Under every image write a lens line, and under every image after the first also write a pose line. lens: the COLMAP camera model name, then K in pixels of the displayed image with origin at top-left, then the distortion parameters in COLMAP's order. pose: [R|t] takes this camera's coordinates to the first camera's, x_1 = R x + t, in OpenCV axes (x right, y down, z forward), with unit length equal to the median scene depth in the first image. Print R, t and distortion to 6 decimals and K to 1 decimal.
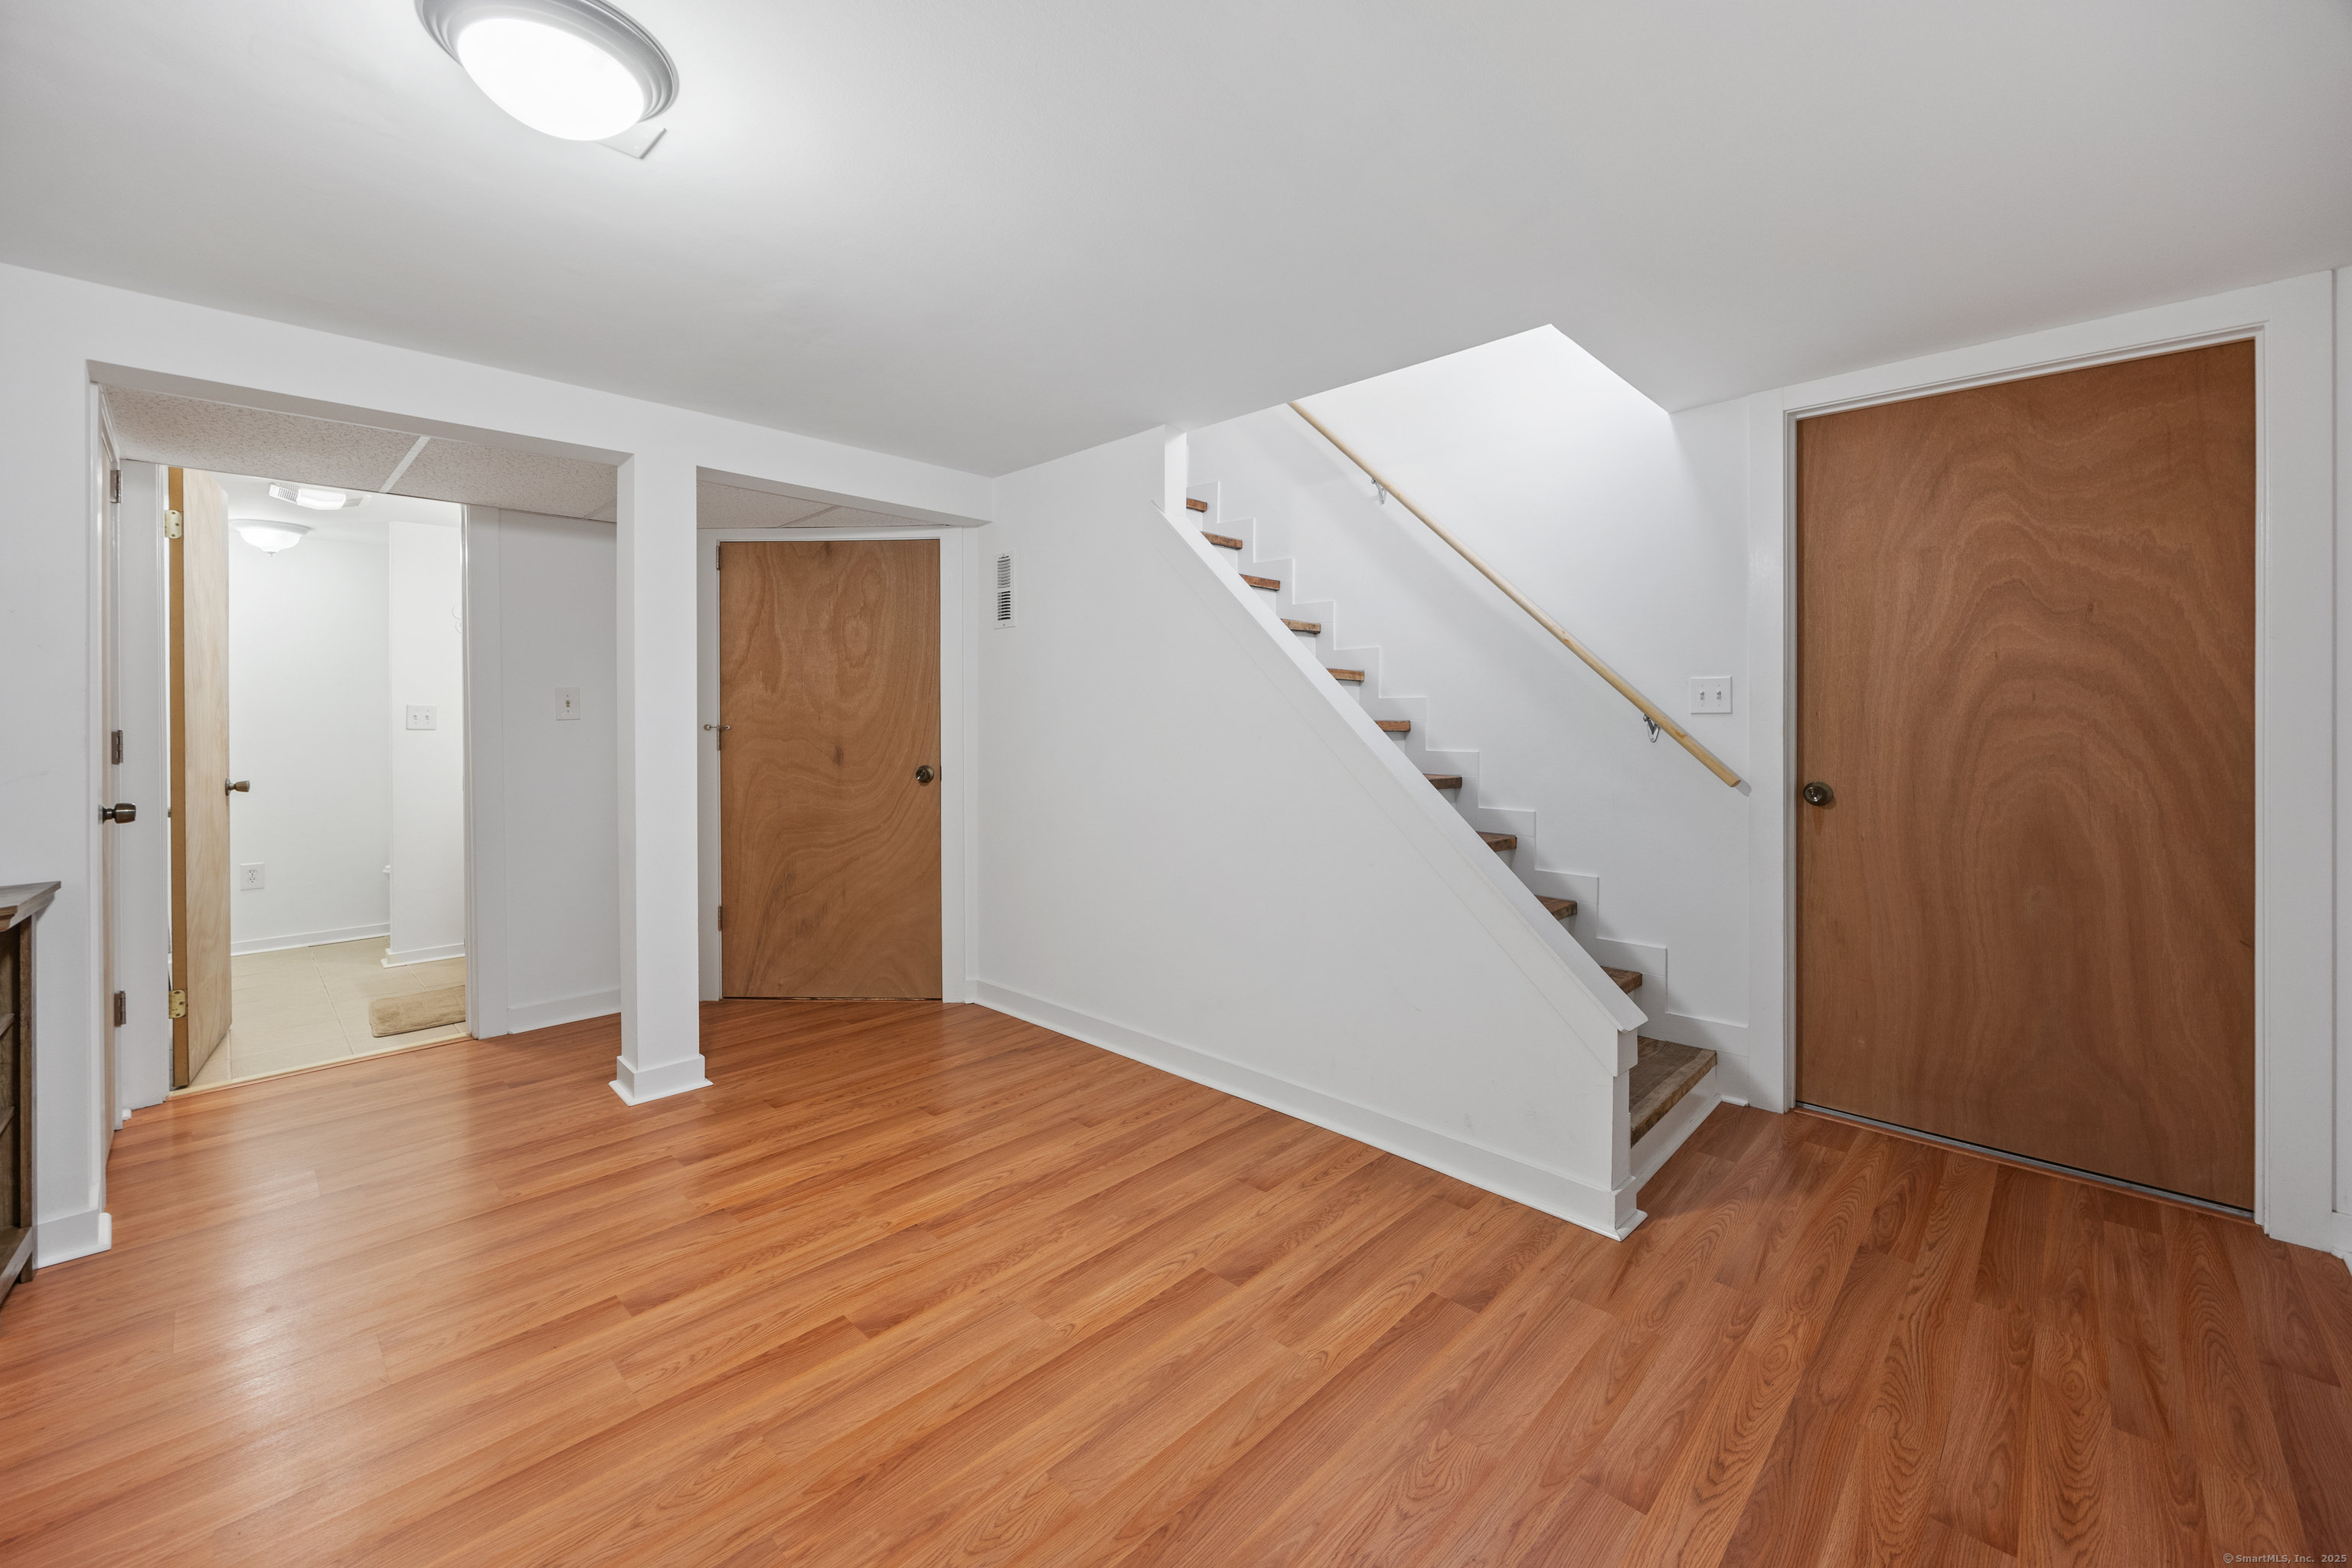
lens RADIAL K [[929.8, 0, 1202.0], [0, 929.8, 720.3], [0, 0, 1]] dist [-0.002291, 0.000518]
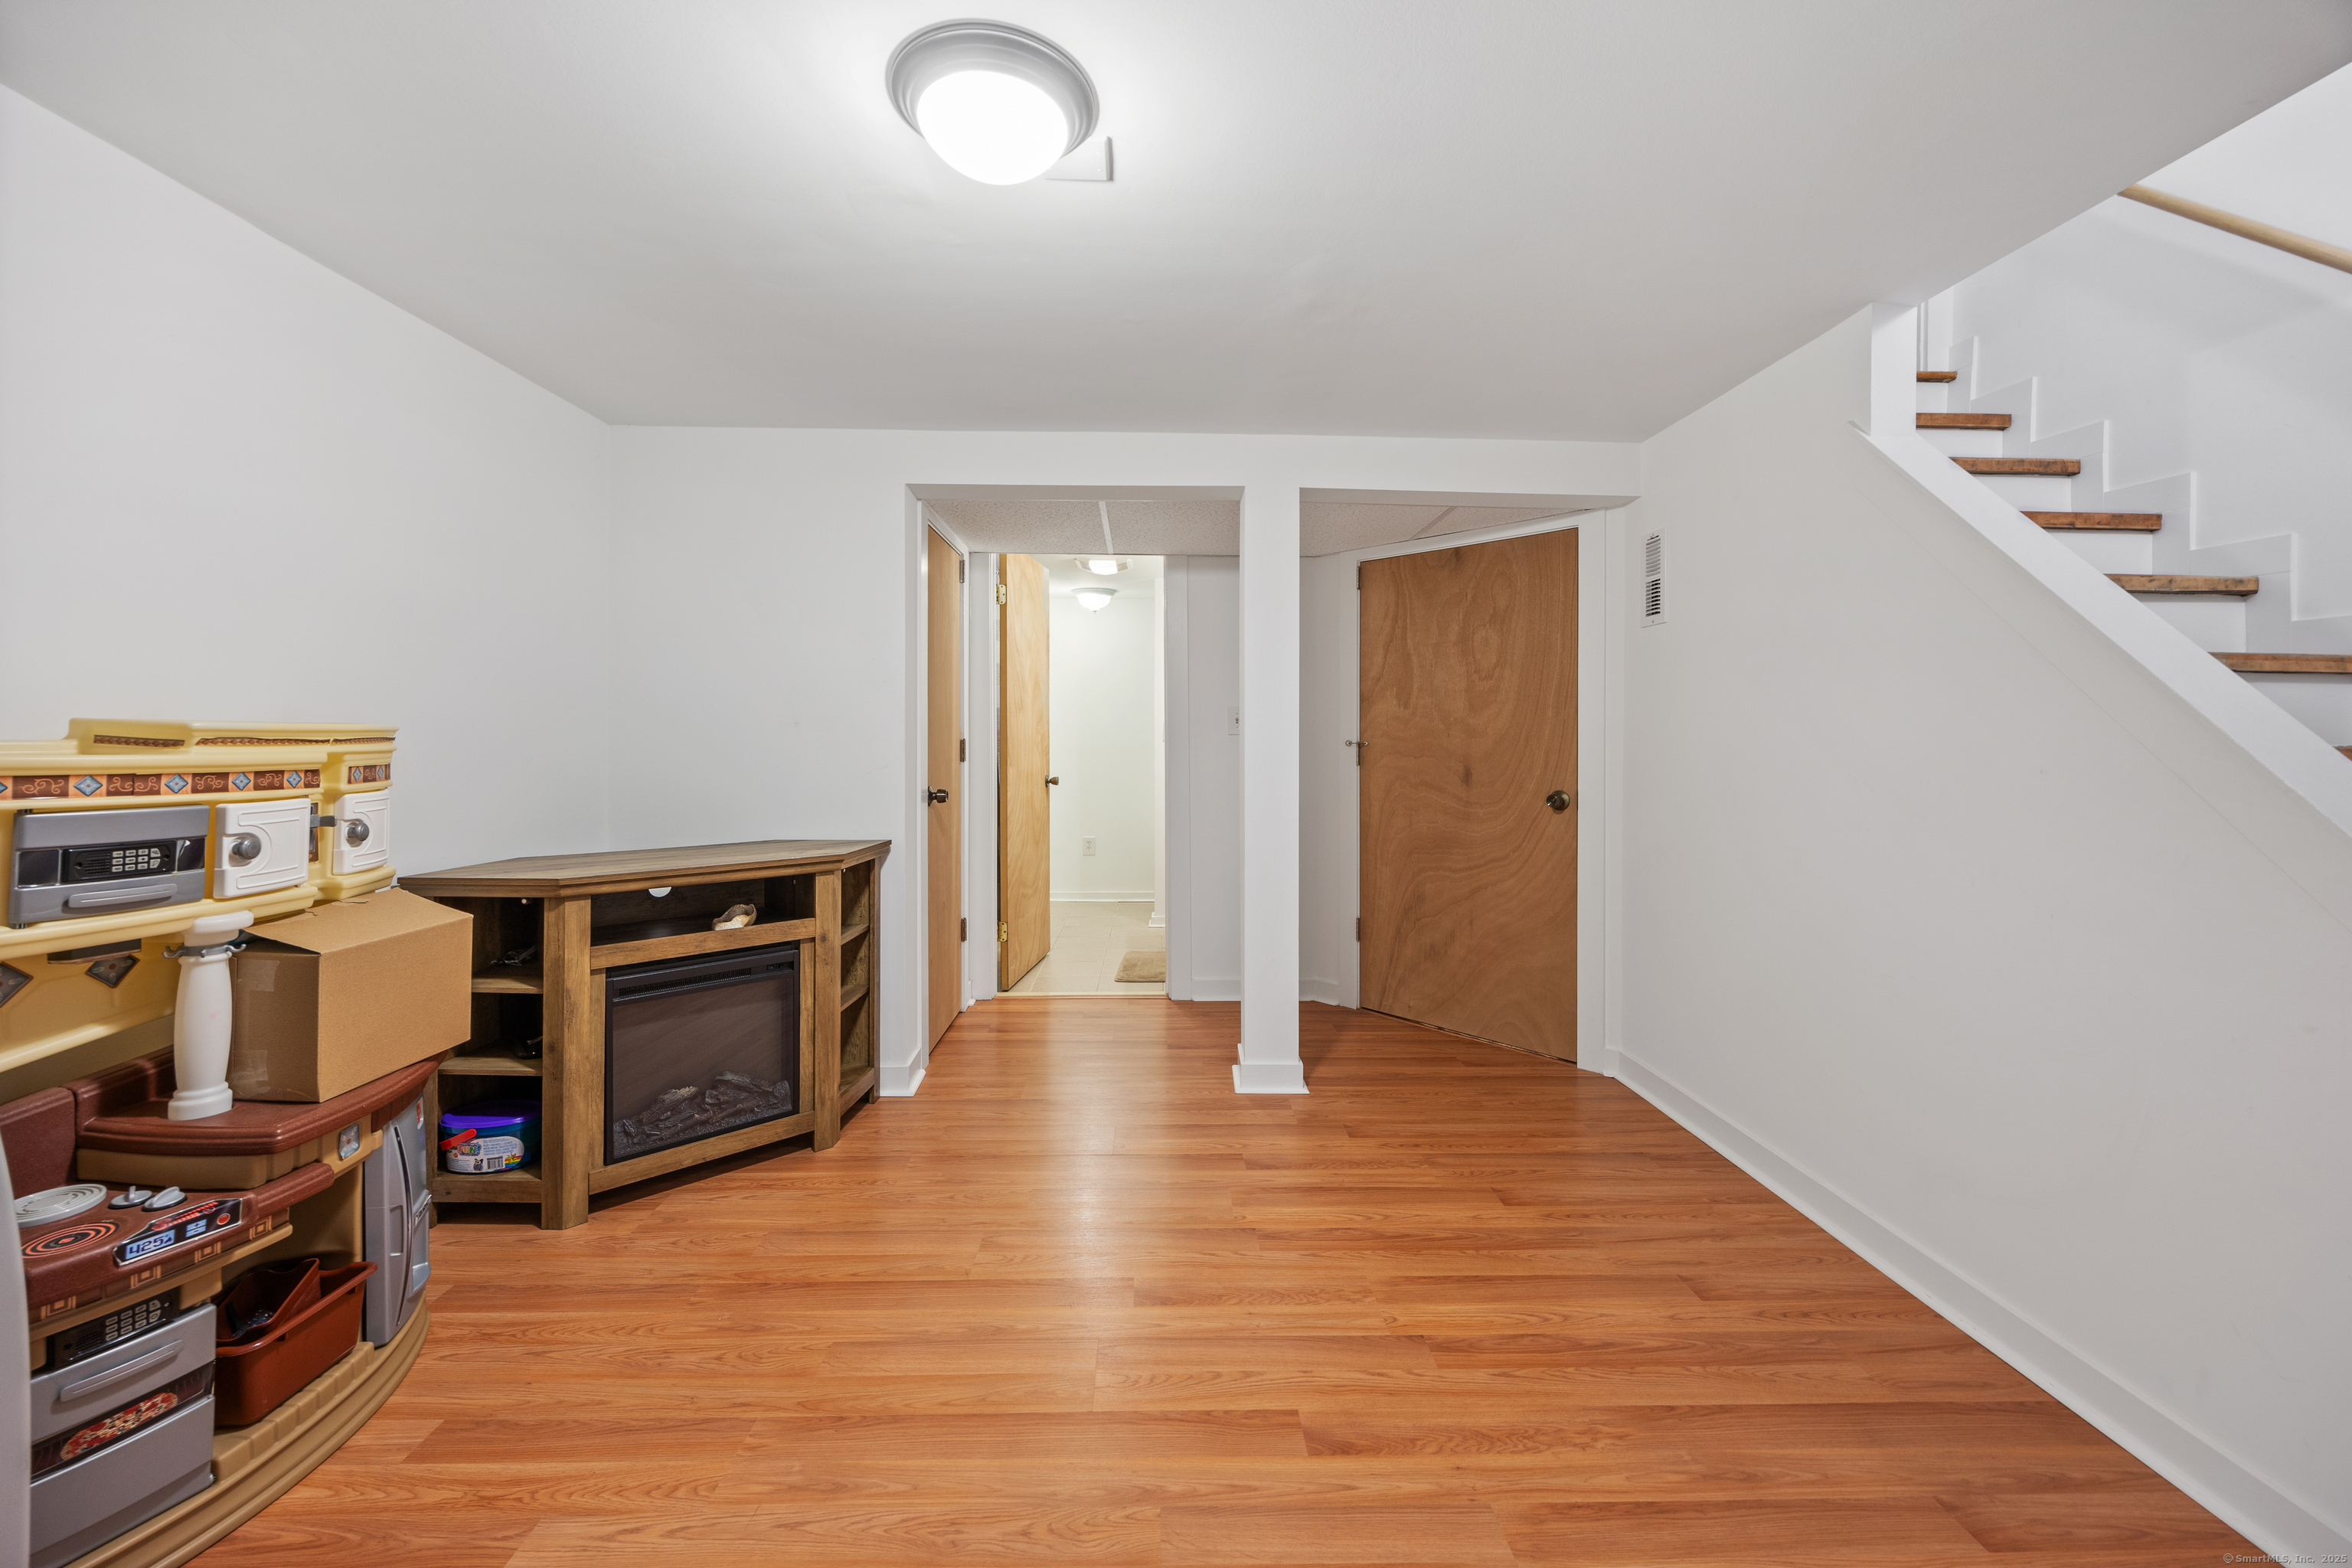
lens RADIAL K [[929.8, 0, 1189.3], [0, 929.8, 738.1], [0, 0, 1]] dist [-0.002291, 0.000518]
pose [[0.704879, 0.010290, -0.709253, 0.099067], [-0.011366, 0.999930, 0.003211, 0.001023], [0.709237, 0.005798, 0.704947, 0.187309]]
